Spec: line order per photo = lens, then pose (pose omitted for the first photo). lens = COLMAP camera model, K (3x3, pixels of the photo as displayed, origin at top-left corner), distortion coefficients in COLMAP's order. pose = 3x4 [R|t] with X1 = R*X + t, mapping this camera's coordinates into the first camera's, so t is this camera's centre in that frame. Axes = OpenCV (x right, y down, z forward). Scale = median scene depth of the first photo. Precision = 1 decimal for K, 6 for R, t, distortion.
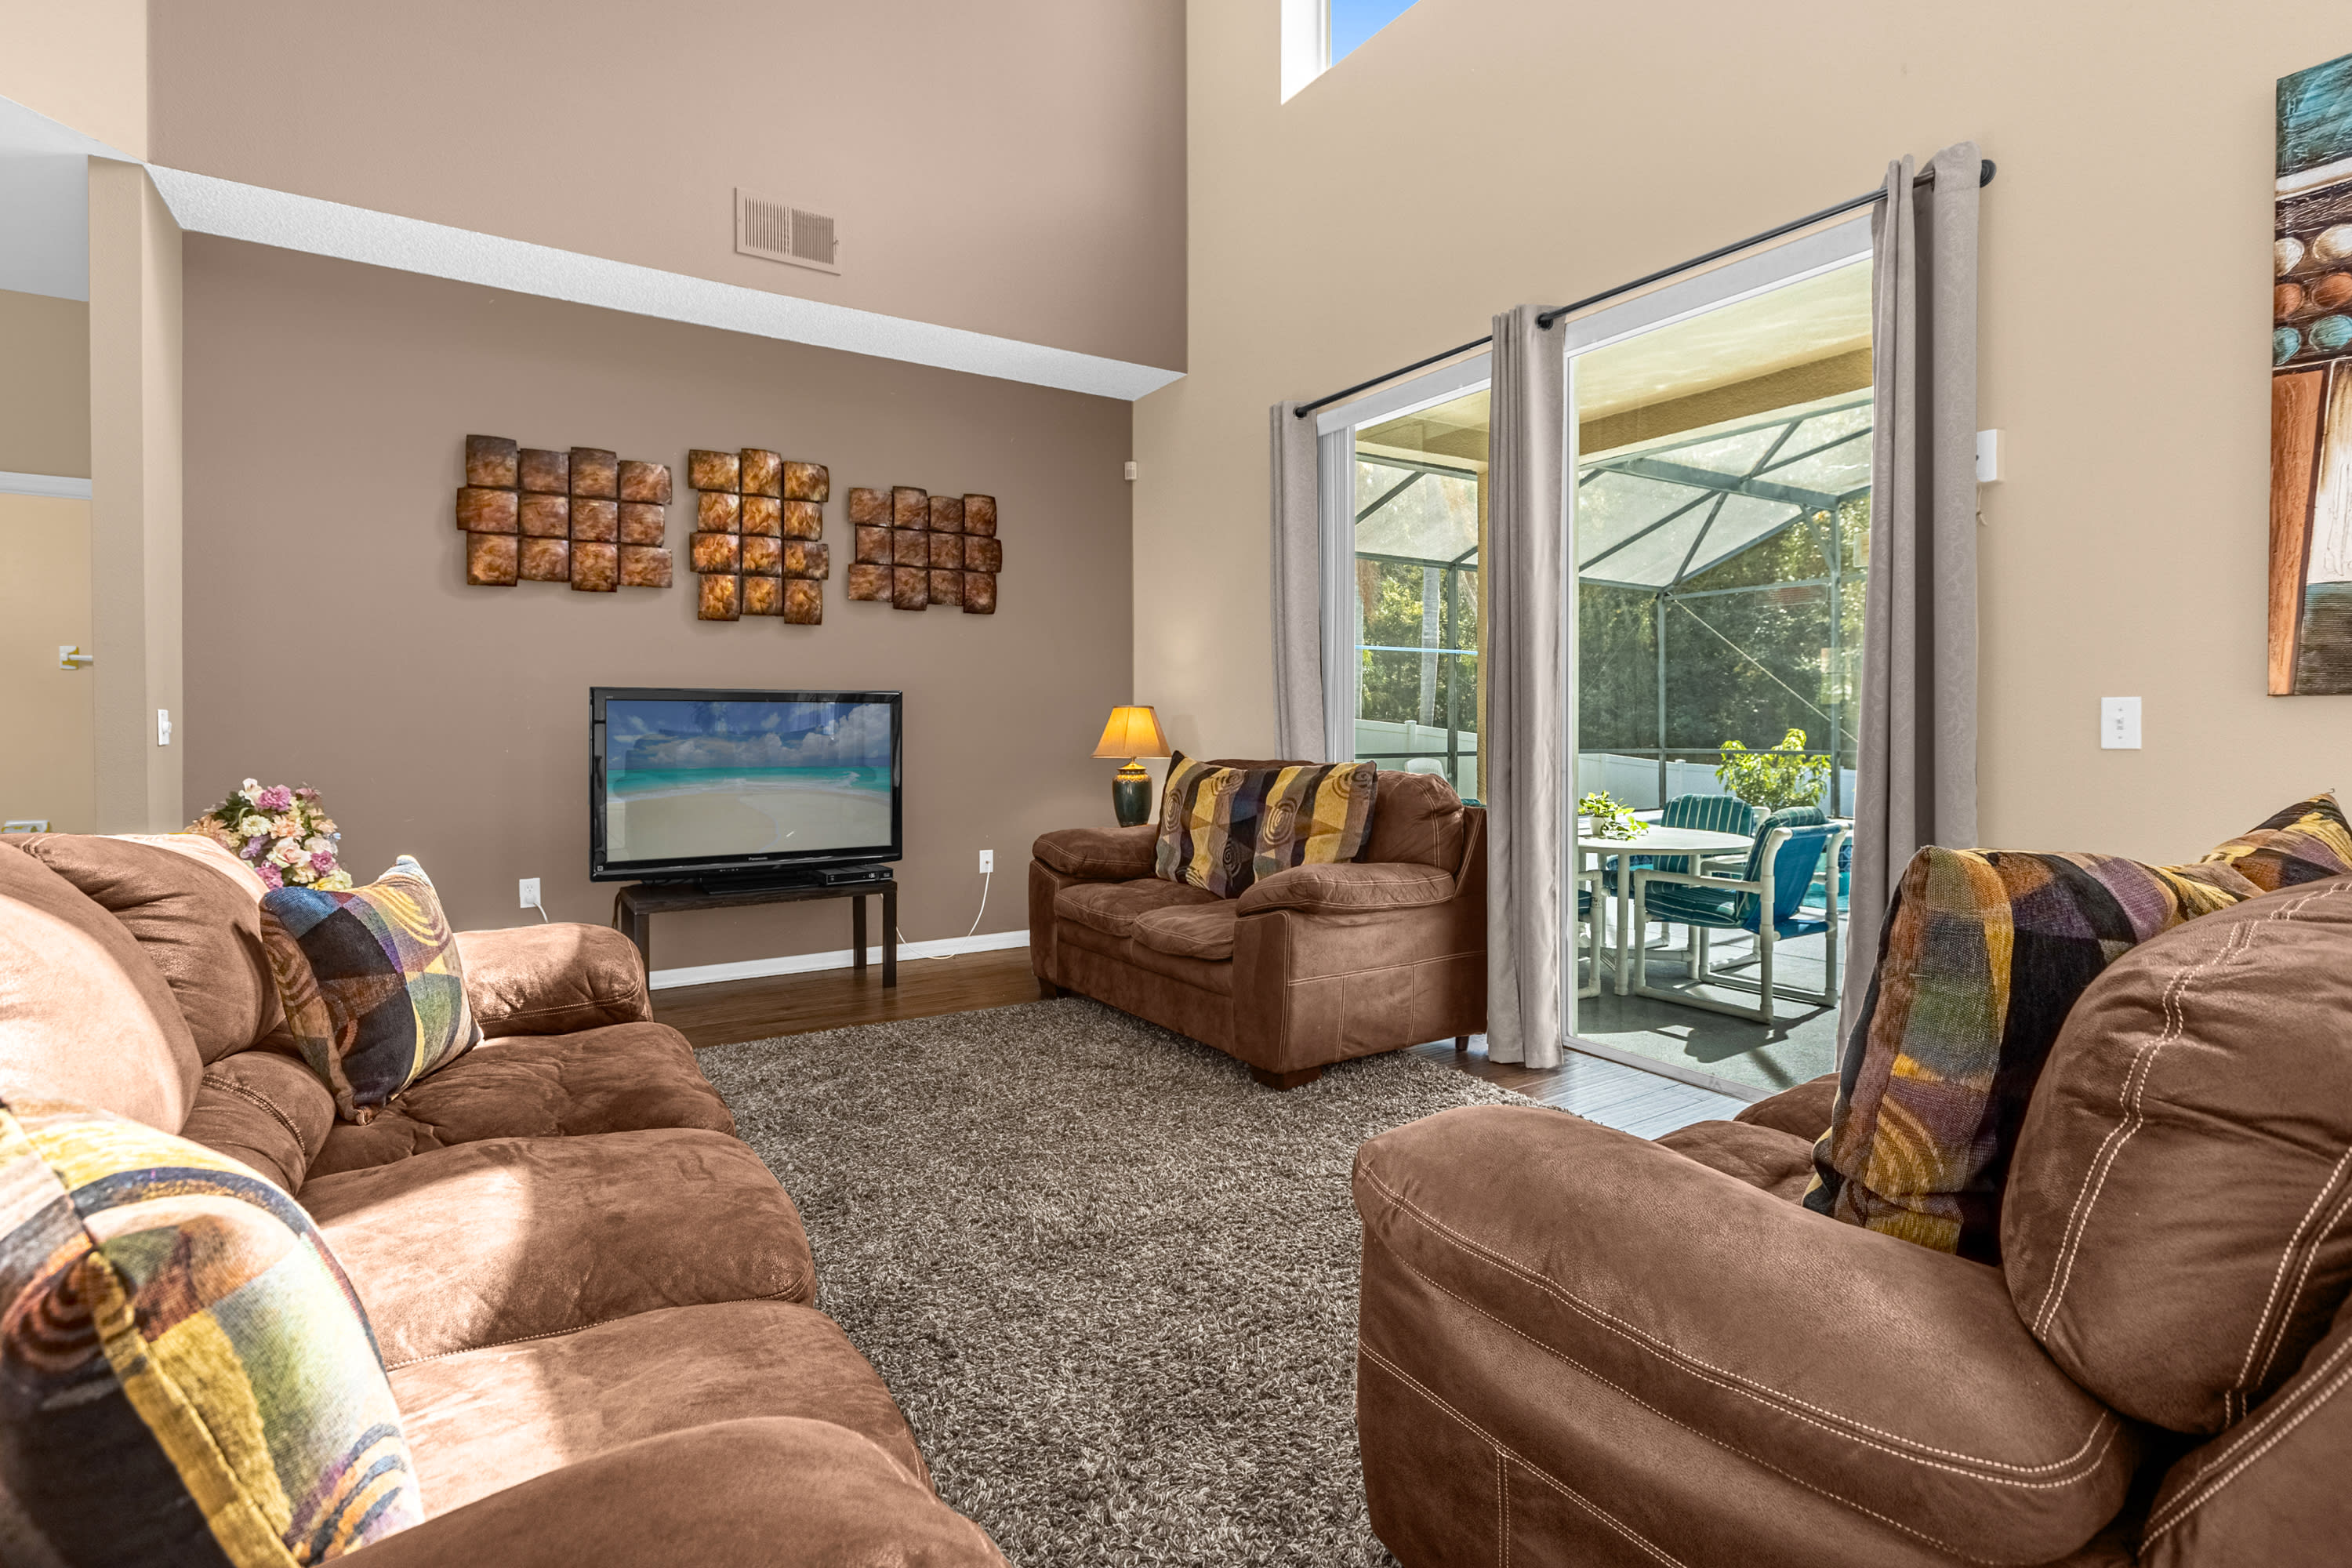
lens RADIAL K [[1111.5, 0, 1175.7], [0, 1111.5, 740.1], [0, 0, 1]] dist [-0.000070, 0.000171]
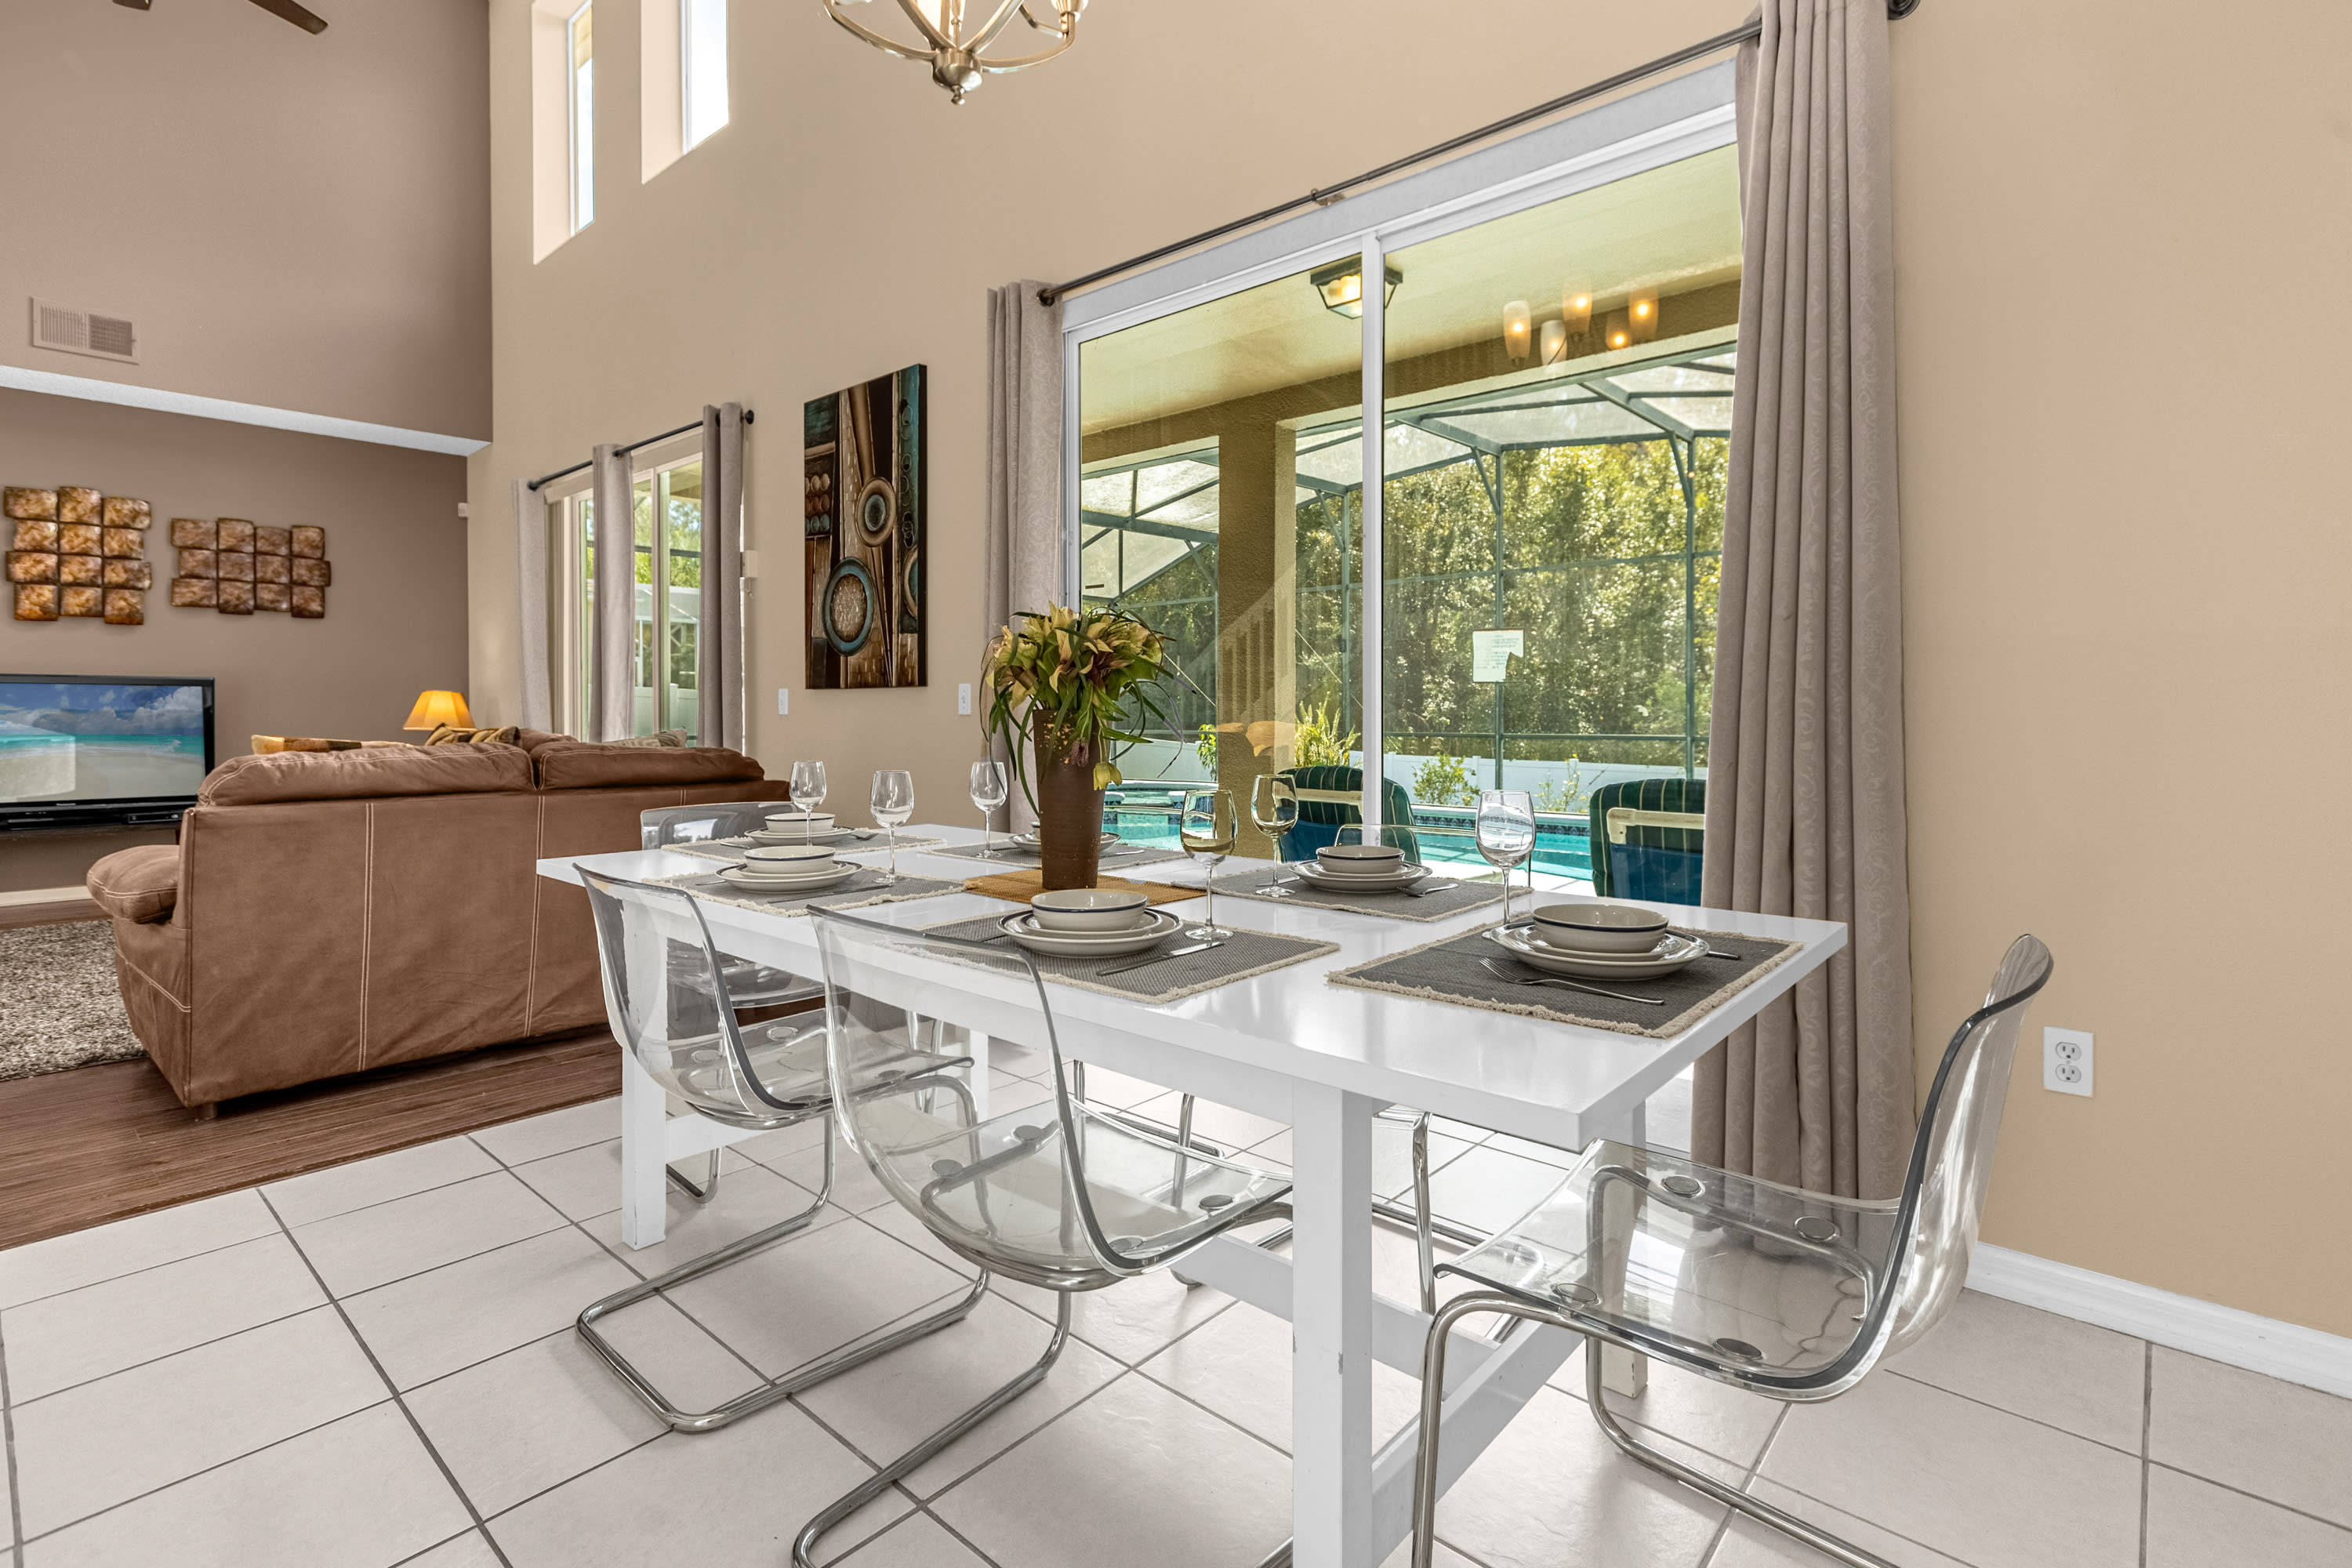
lens RADIAL K [[1101.2, 0, 1179.8], [0, 1101.2, 723.7], [0, 0, 1]] dist [-0.000410, 0.000564]
pose [[0.963021, -0.000898, 0.269423, 0.496642], [0.001407, 0.999998, -0.001697, 0.013783], [-0.269421, 0.002013, 0.963020, -0.552873]]
